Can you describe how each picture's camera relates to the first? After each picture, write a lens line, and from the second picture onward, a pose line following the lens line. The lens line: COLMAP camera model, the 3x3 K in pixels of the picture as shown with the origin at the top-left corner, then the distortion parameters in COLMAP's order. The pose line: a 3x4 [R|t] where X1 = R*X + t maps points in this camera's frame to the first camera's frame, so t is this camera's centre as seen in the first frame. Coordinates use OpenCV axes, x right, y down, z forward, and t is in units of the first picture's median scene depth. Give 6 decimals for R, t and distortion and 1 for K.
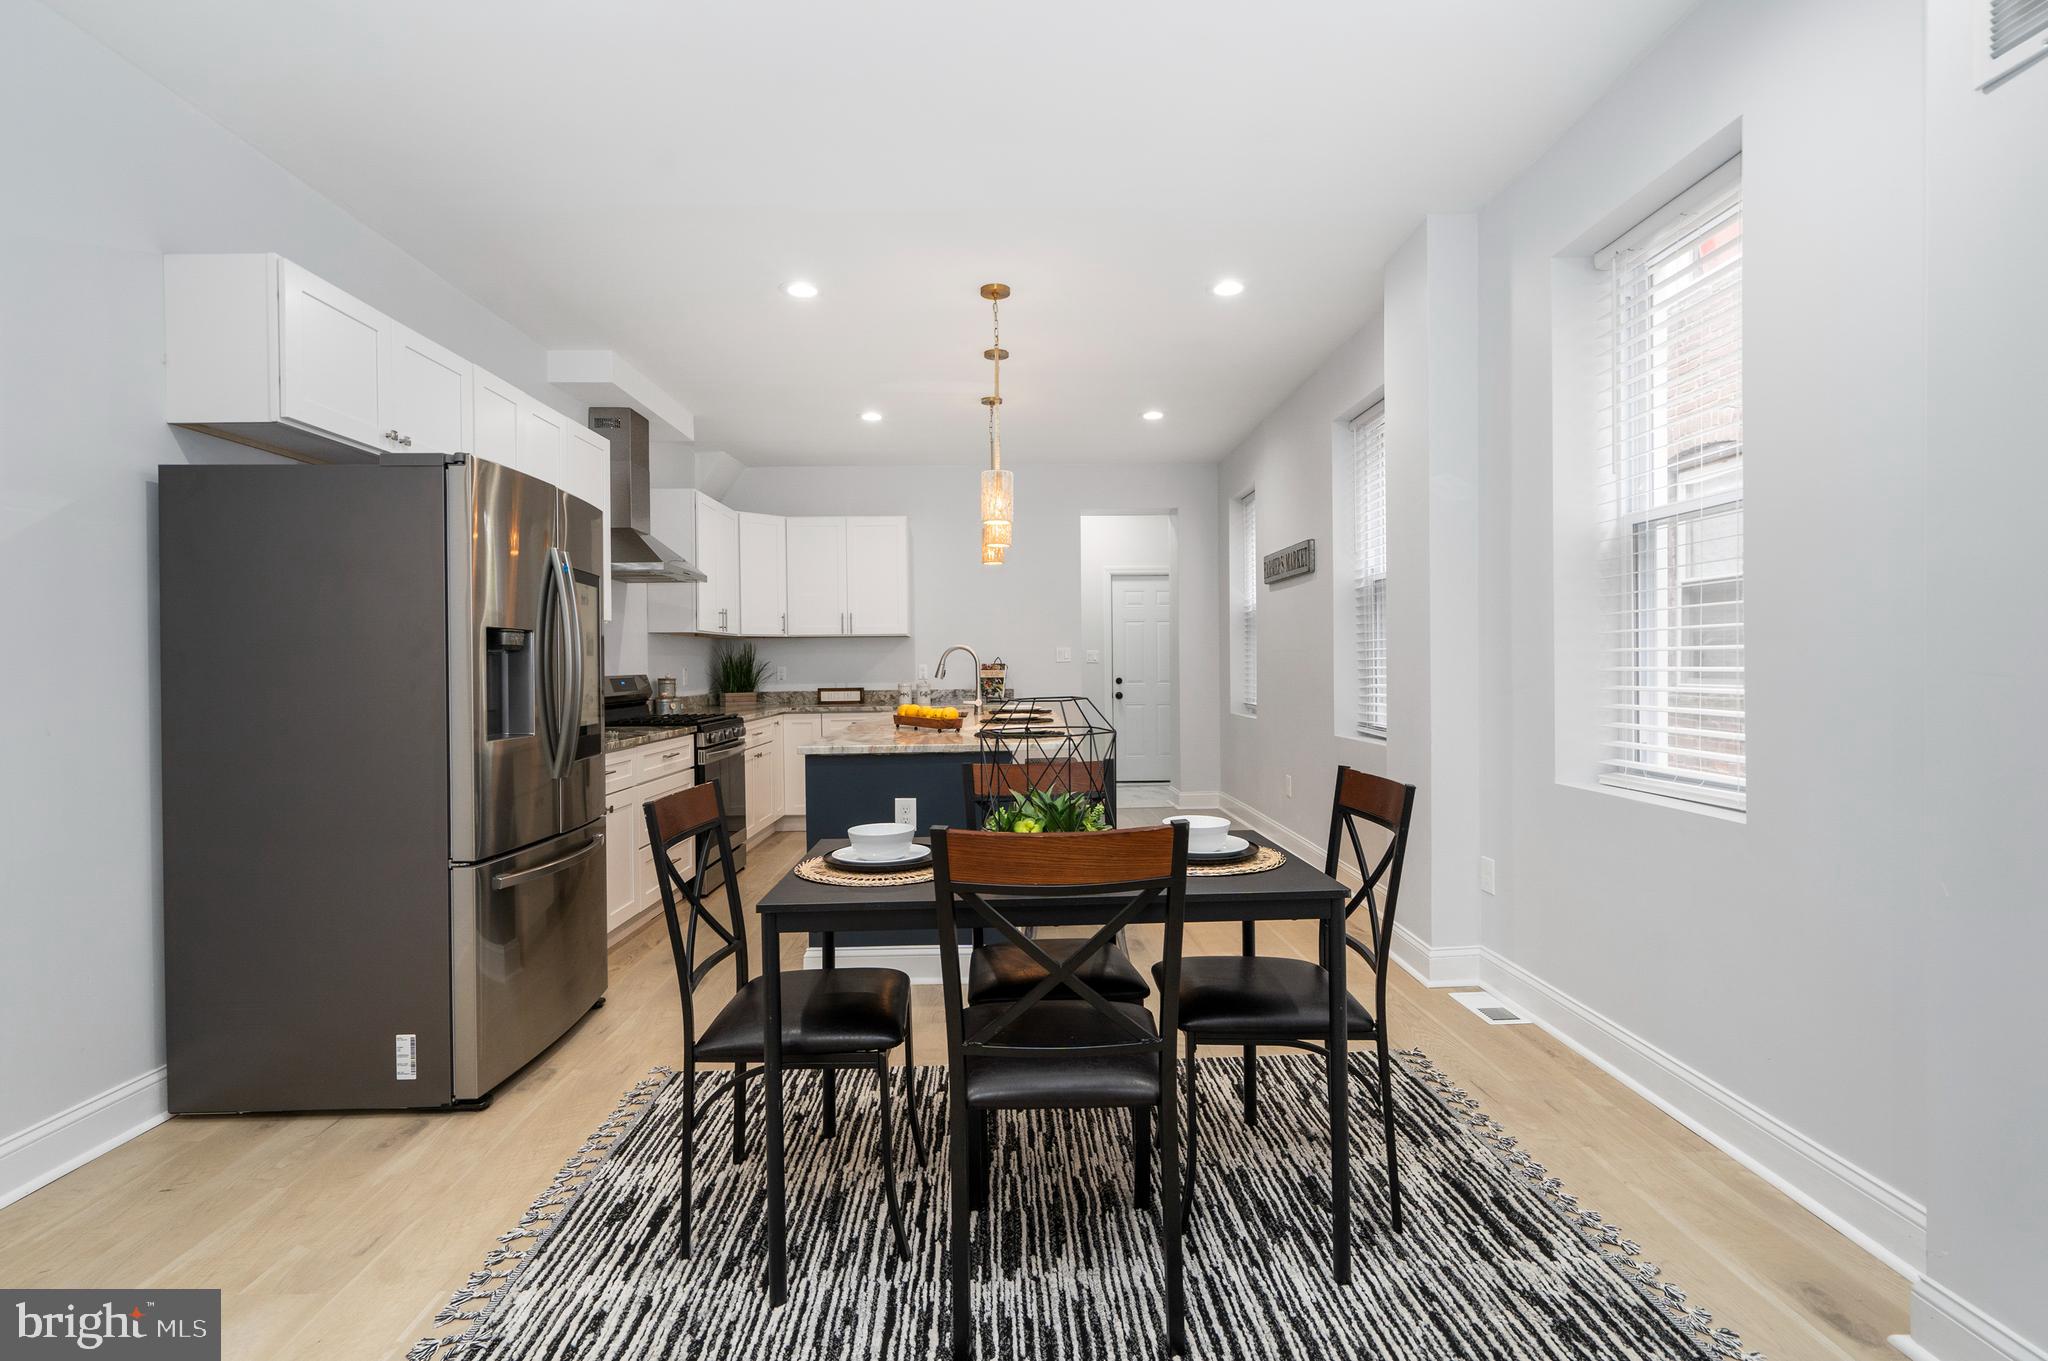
lens RADIAL K [[953.5, 0, 1024.0], [0, 953.5, 680.5], [0, 0, 1]] dist [-0.003280, -0.000463]
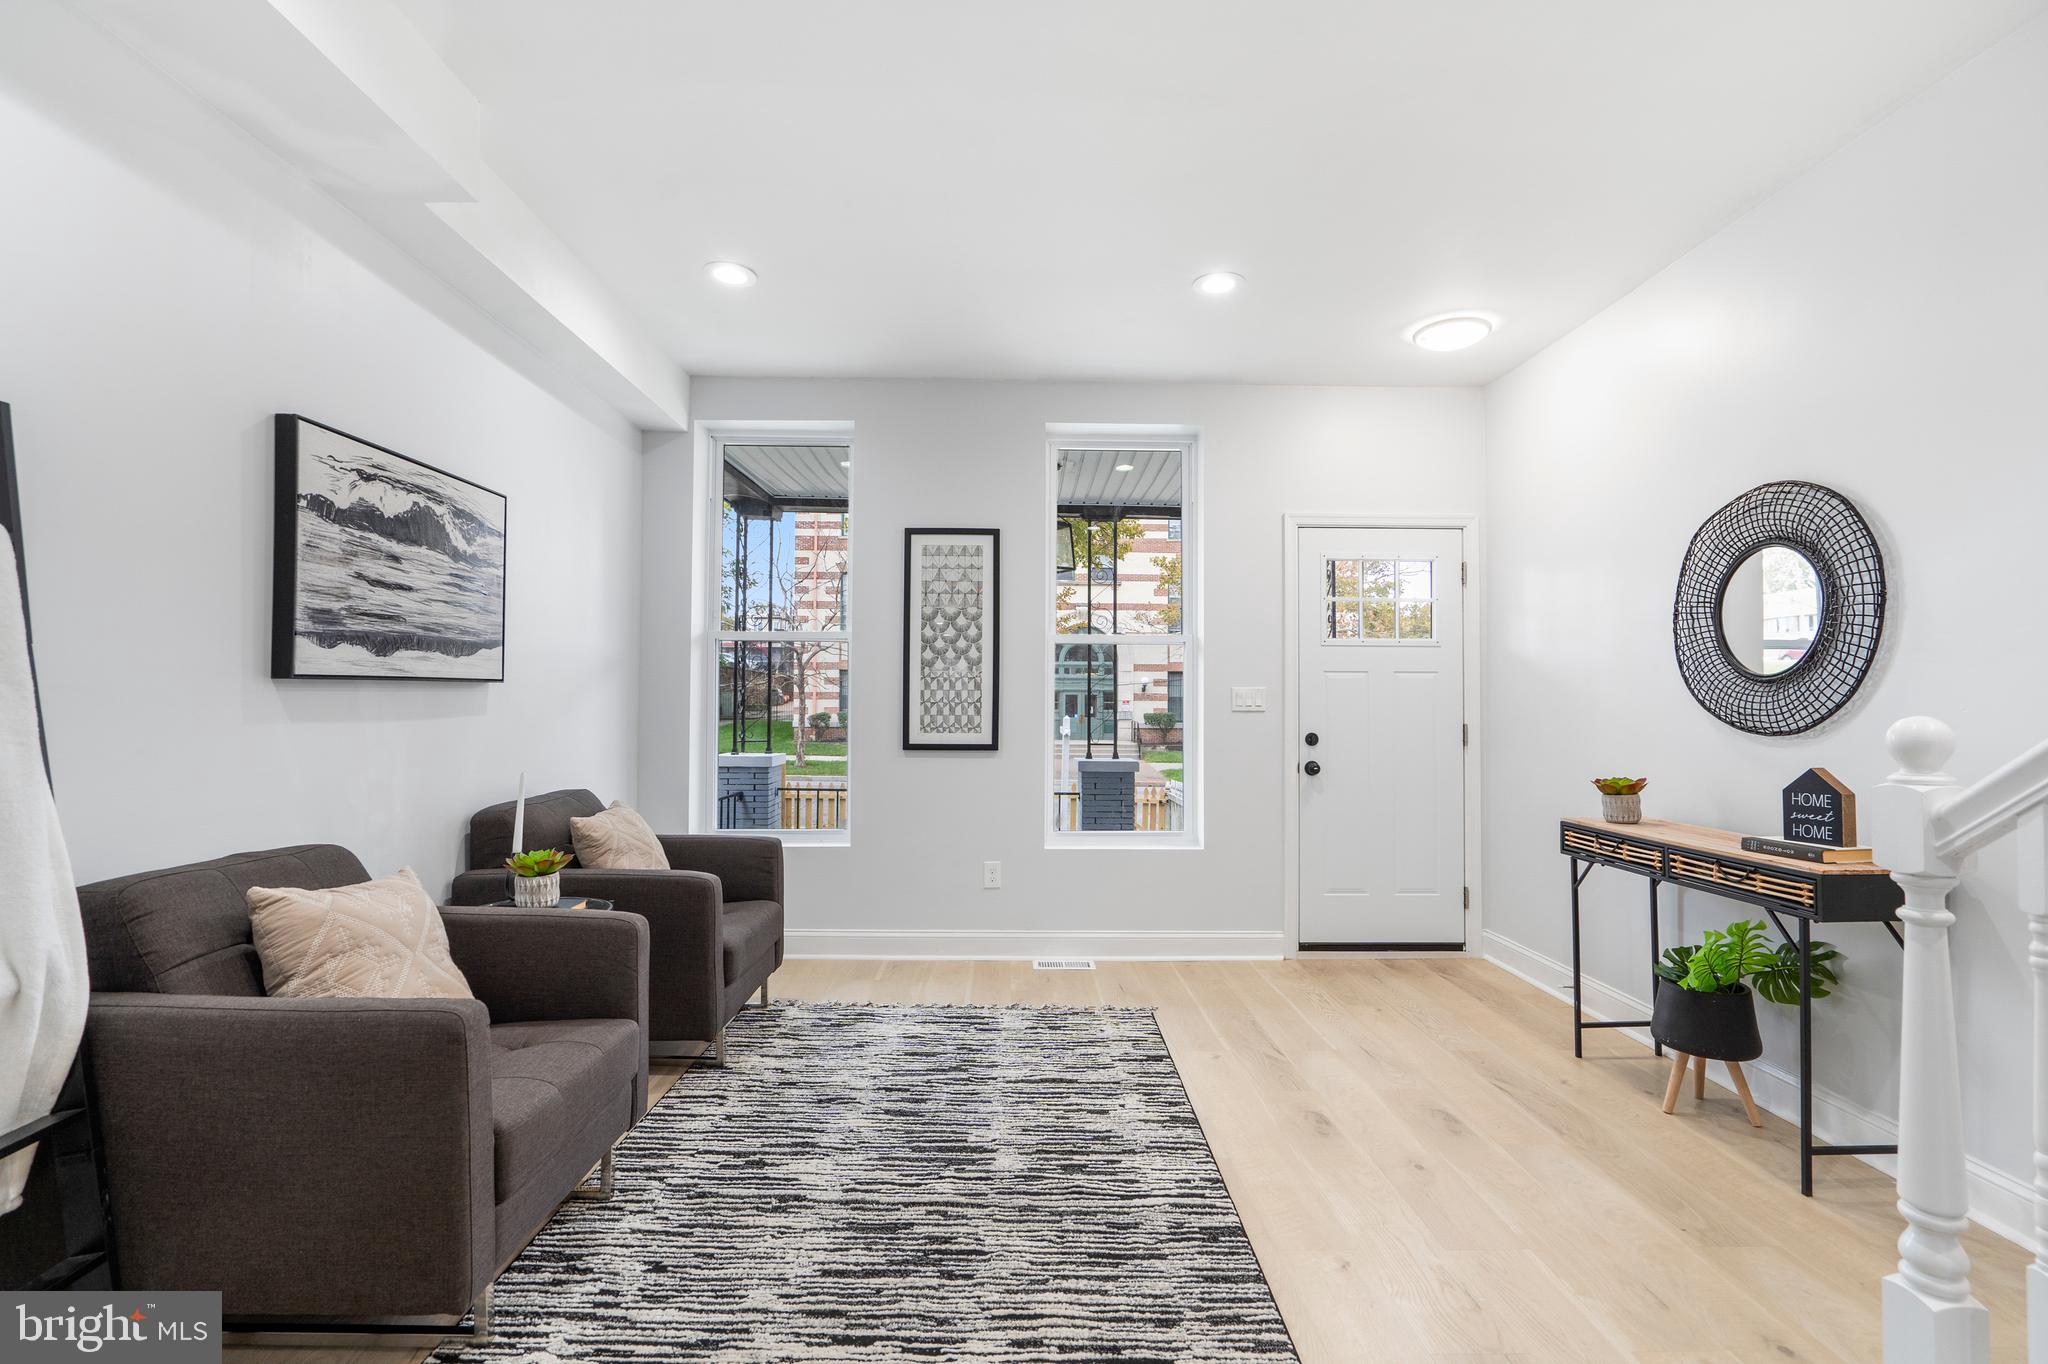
lens RADIAL K [[926.7, 0, 1011.2], [0, 926.7, 681.0], [0, 0, 1]] dist [-0.000581, 0.000012]
pose [[0.049001, 0.038139, 0.998070, -1.386994], [0.000565, 0.999269, -0.038213, -0.013348], [-0.998799, 0.002437, 0.048943, 0.896036]]
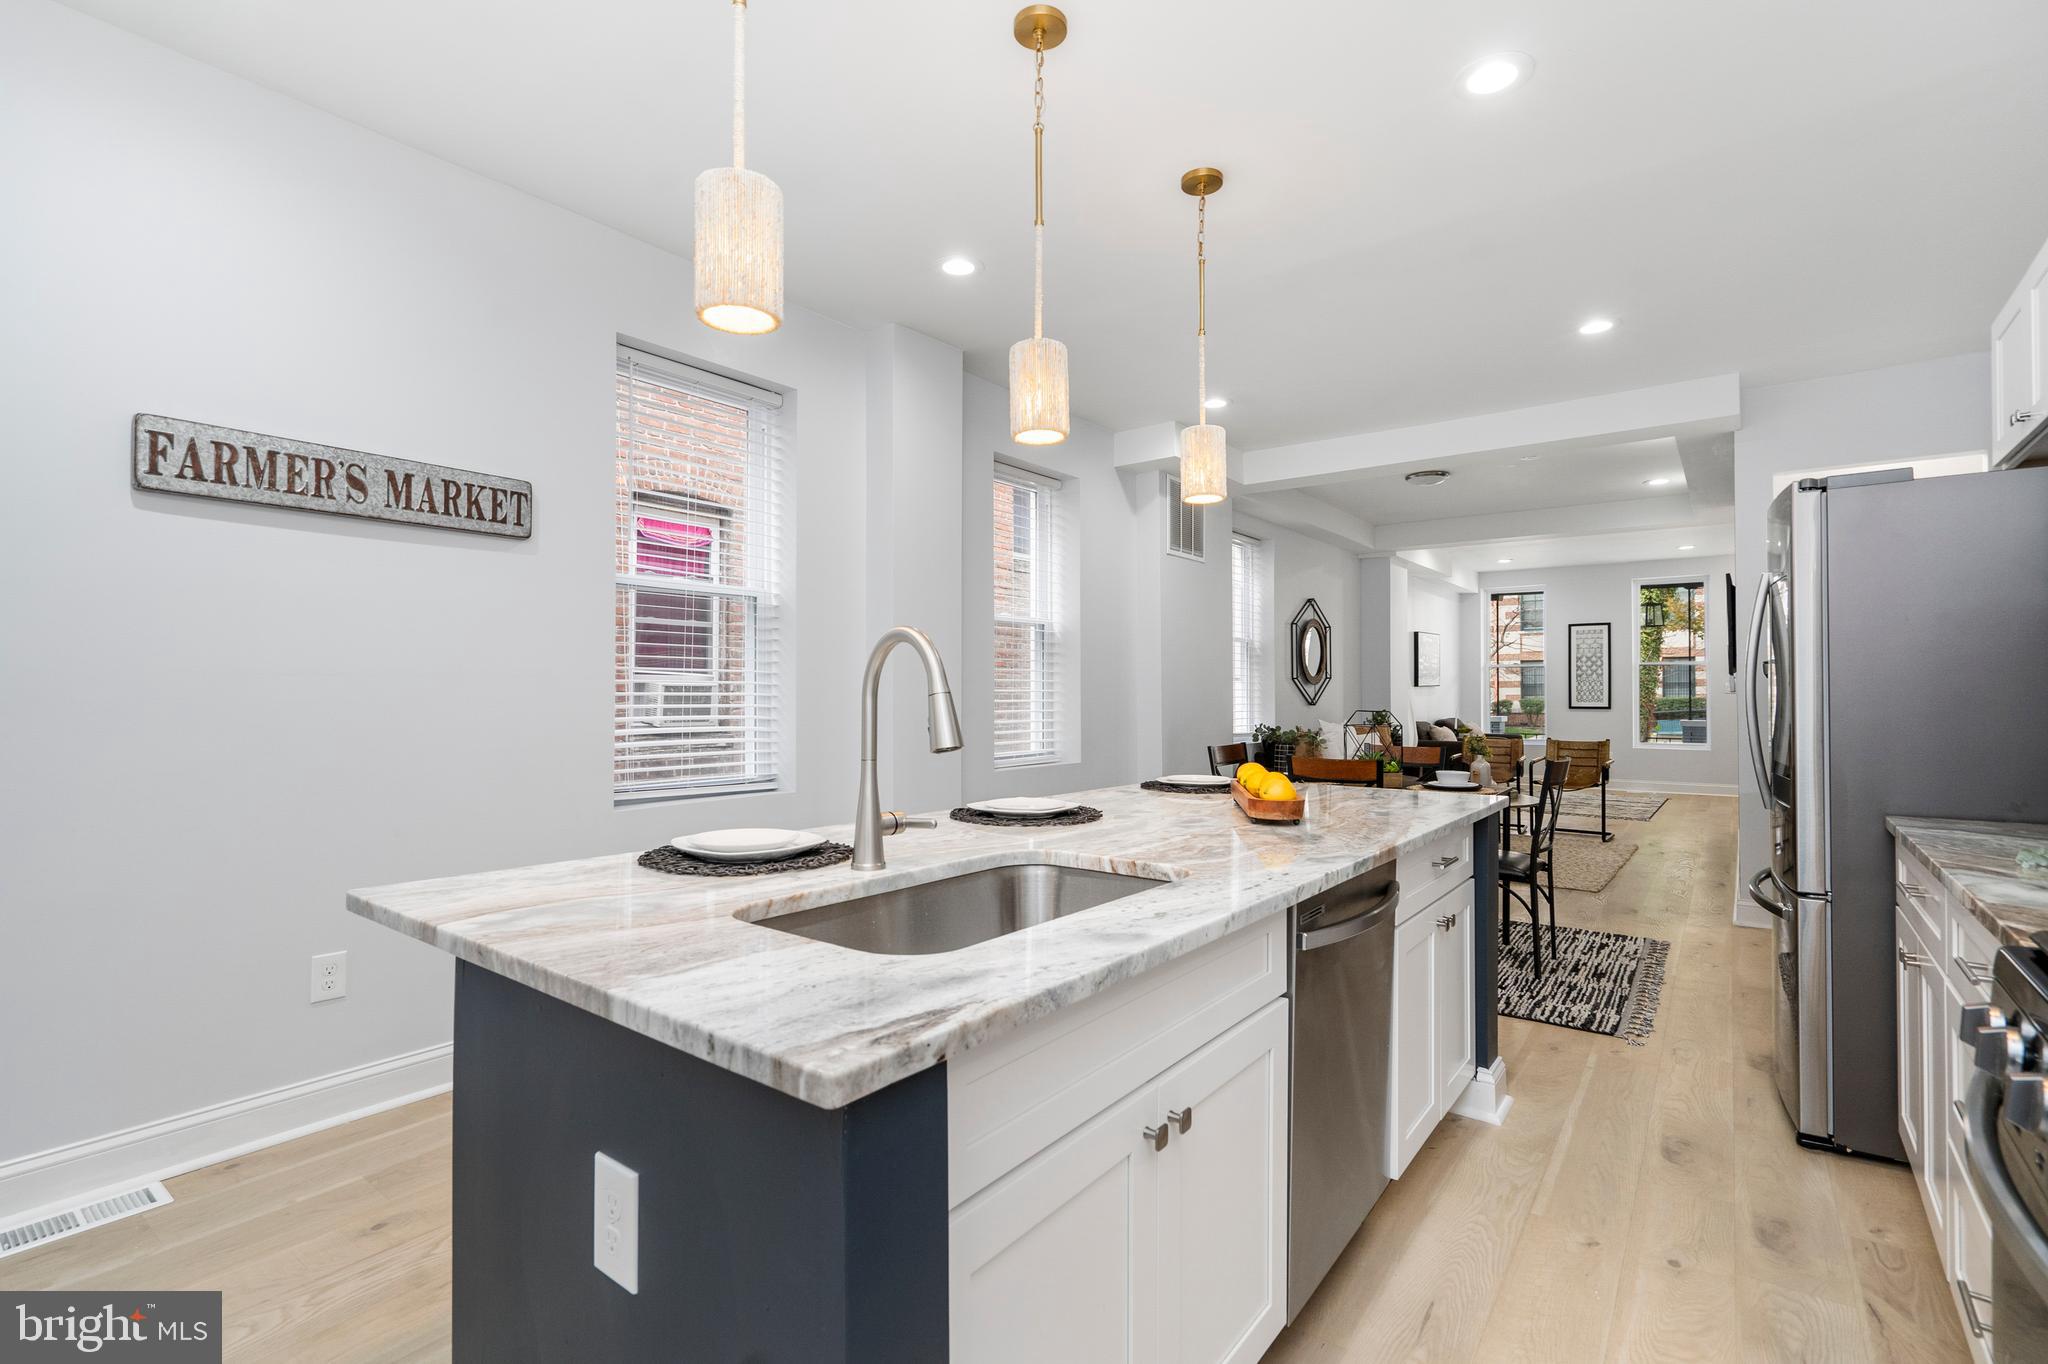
lens RADIAL K [[953.5, 0, 1024.0], [0, 953.5, 682.0], [0, 0, 1]] dist [-0.003280, -0.000463]
pose [[0.649357, 0.019789, 0.760226, -6.158282], [-0.002548, 0.999712, -0.023846, 0.052262], [-0.760480, 0.013548, 0.649220, -0.062369]]
